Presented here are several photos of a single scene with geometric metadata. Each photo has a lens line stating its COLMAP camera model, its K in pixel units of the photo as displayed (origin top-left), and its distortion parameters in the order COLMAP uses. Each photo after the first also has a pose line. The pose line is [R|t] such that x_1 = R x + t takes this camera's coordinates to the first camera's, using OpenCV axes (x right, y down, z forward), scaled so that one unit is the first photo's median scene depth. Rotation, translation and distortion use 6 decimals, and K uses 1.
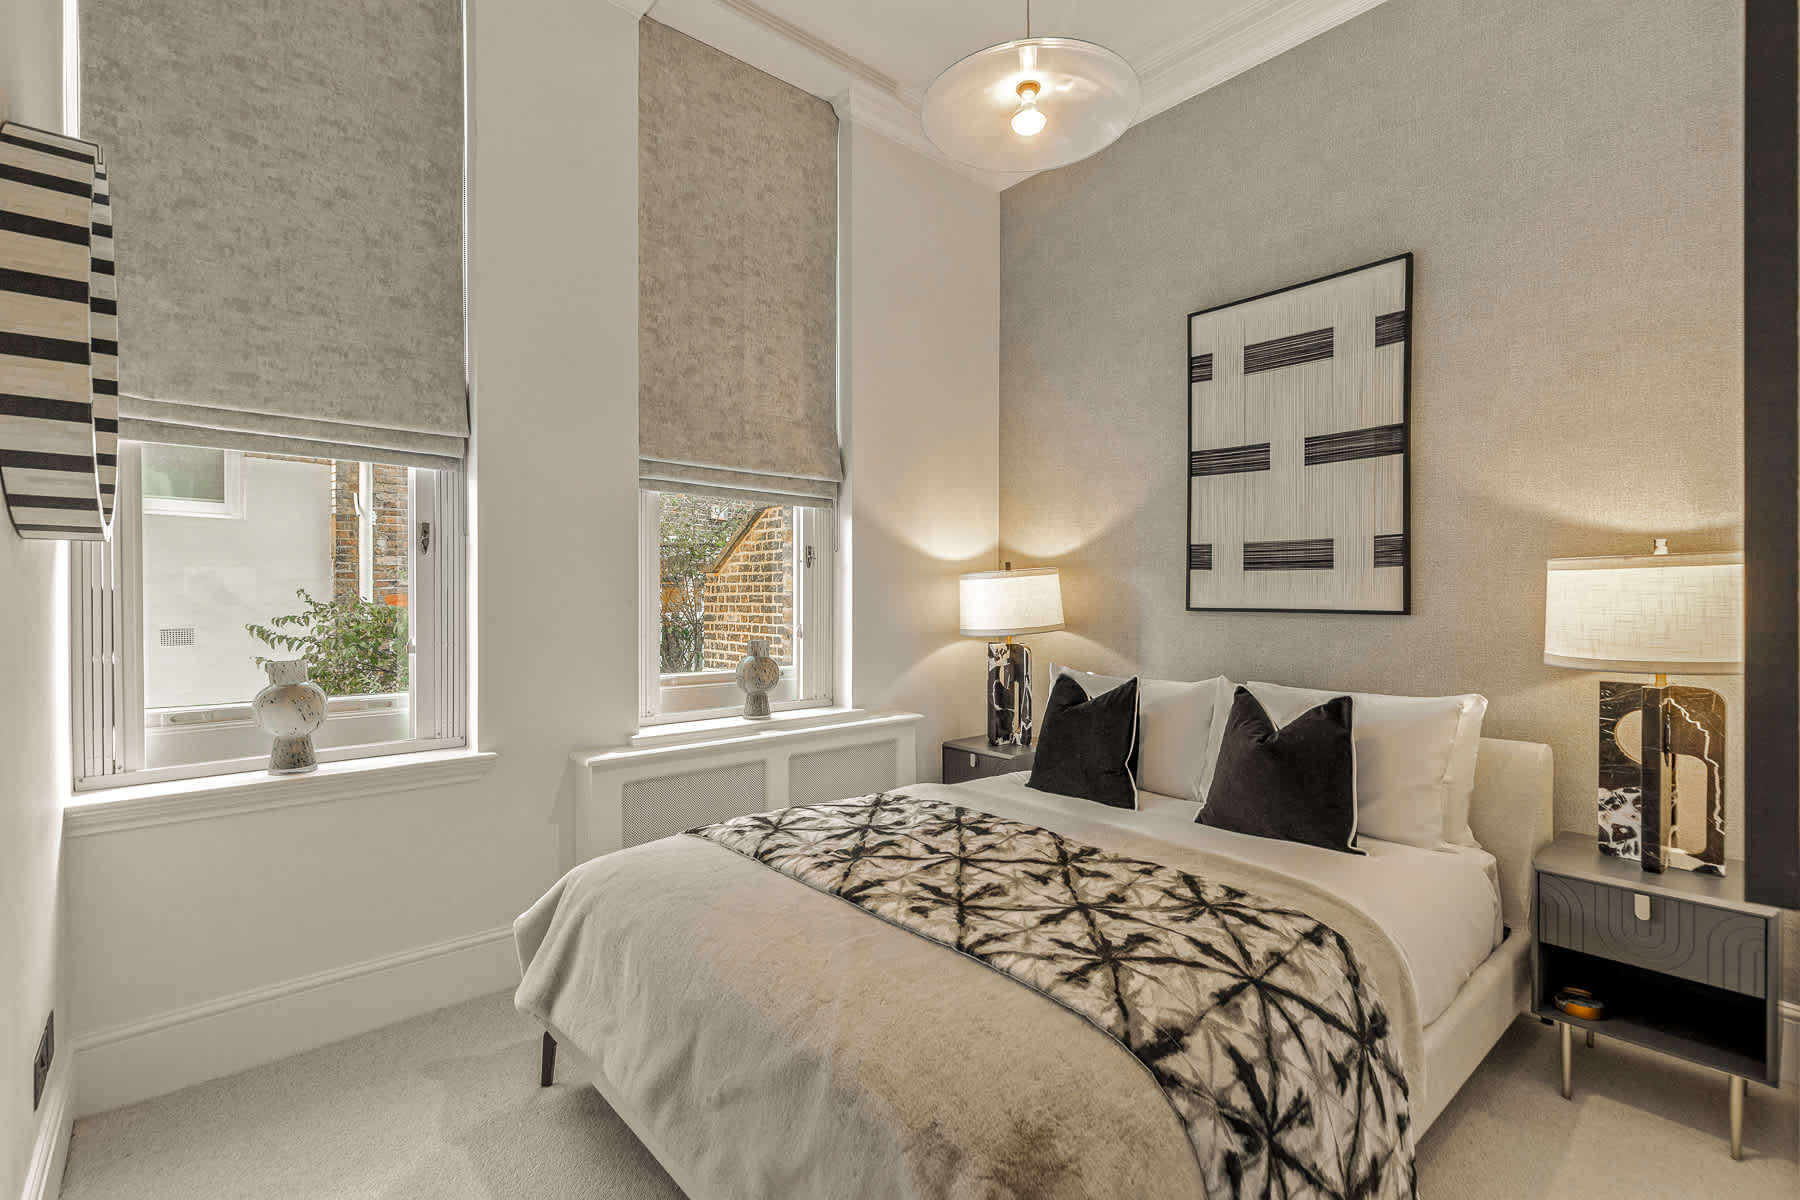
lens RADIAL K [[825.1, 0, 900.0], [0, 825.1, 600.0], [0, 0, 1]] dist [0.008546, -0.000744]
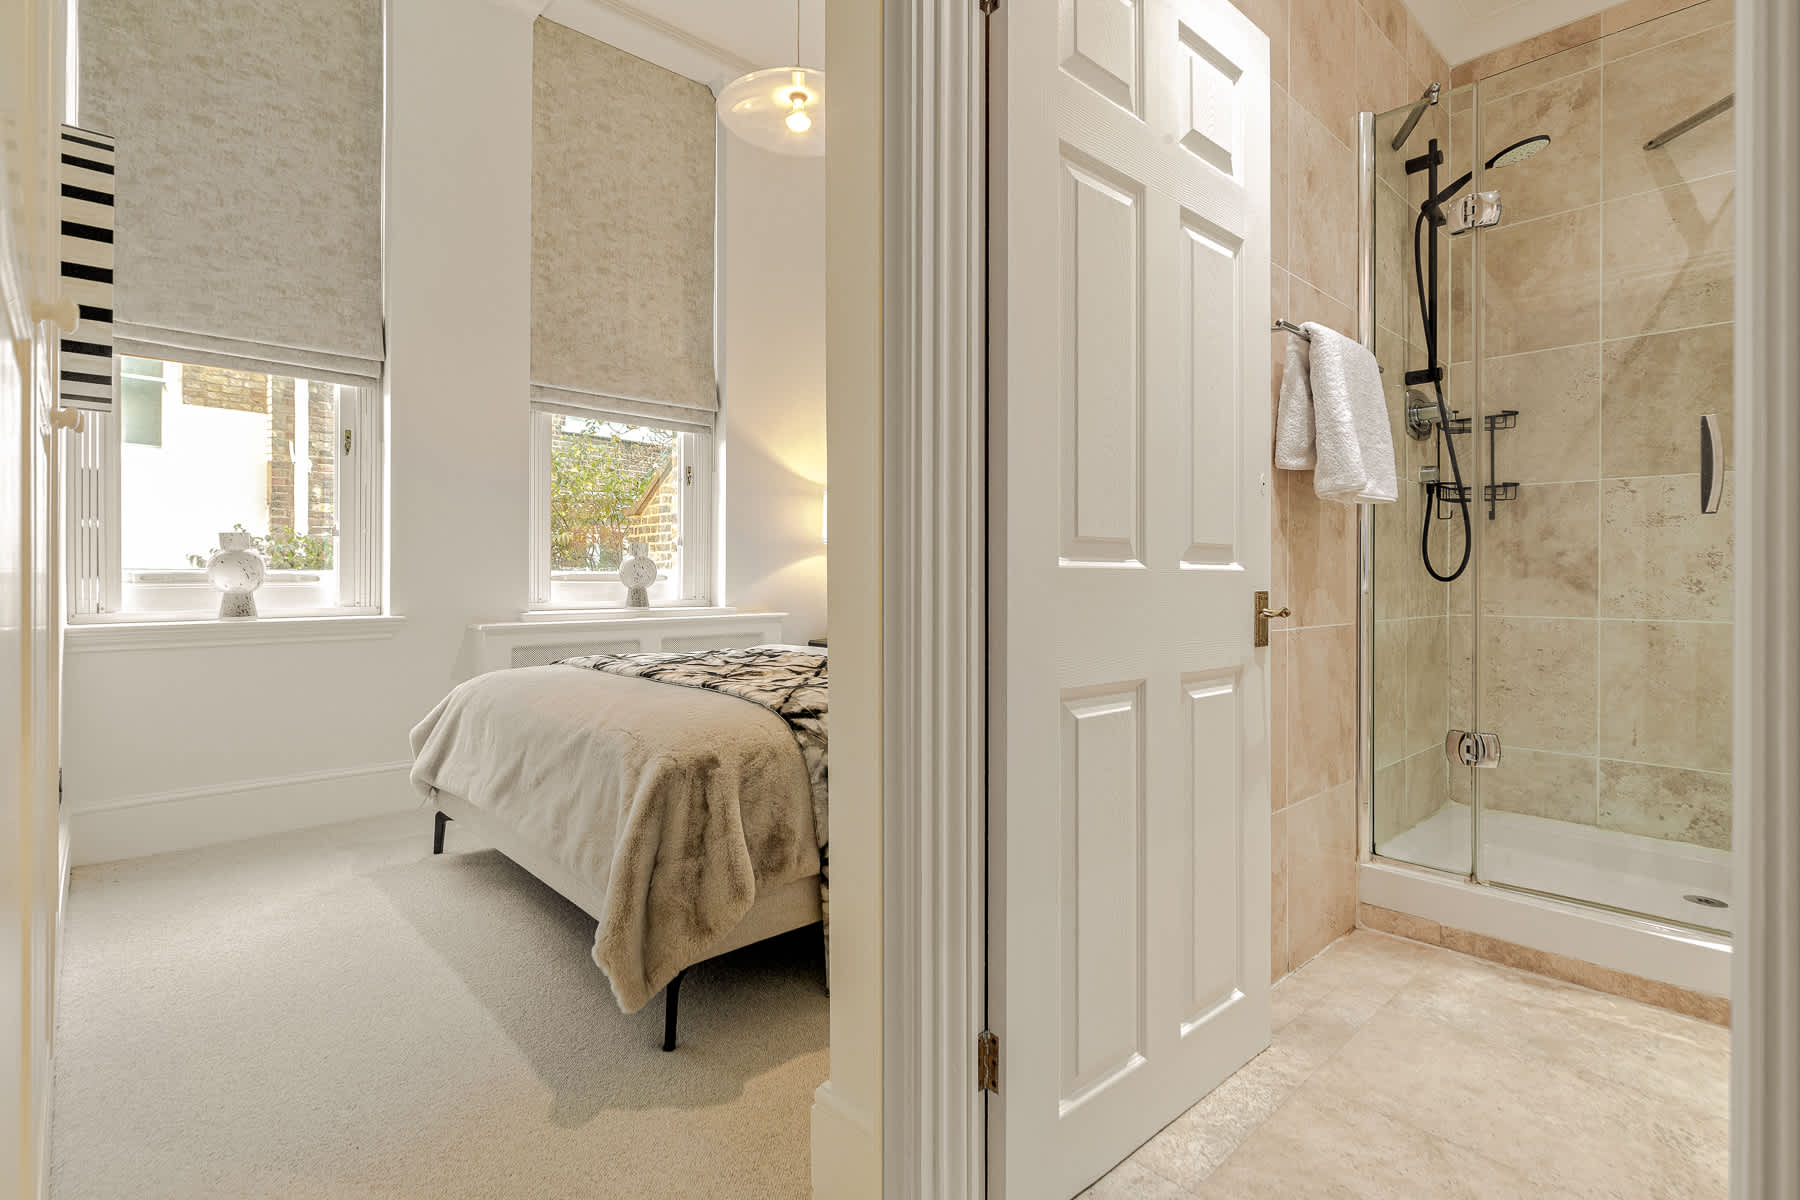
lens RADIAL K [[875.2, 0, 906.5], [0, 875.2, 574.3], [0, 0, 1]] dist [-0.001423, 0.000882]
pose [[0.999505, 0.001849, 0.031397, 0.203977], [-0.001621, 0.999972, -0.007291, 0.122936], [-0.031409, 0.007236, 0.999480, -0.306035]]
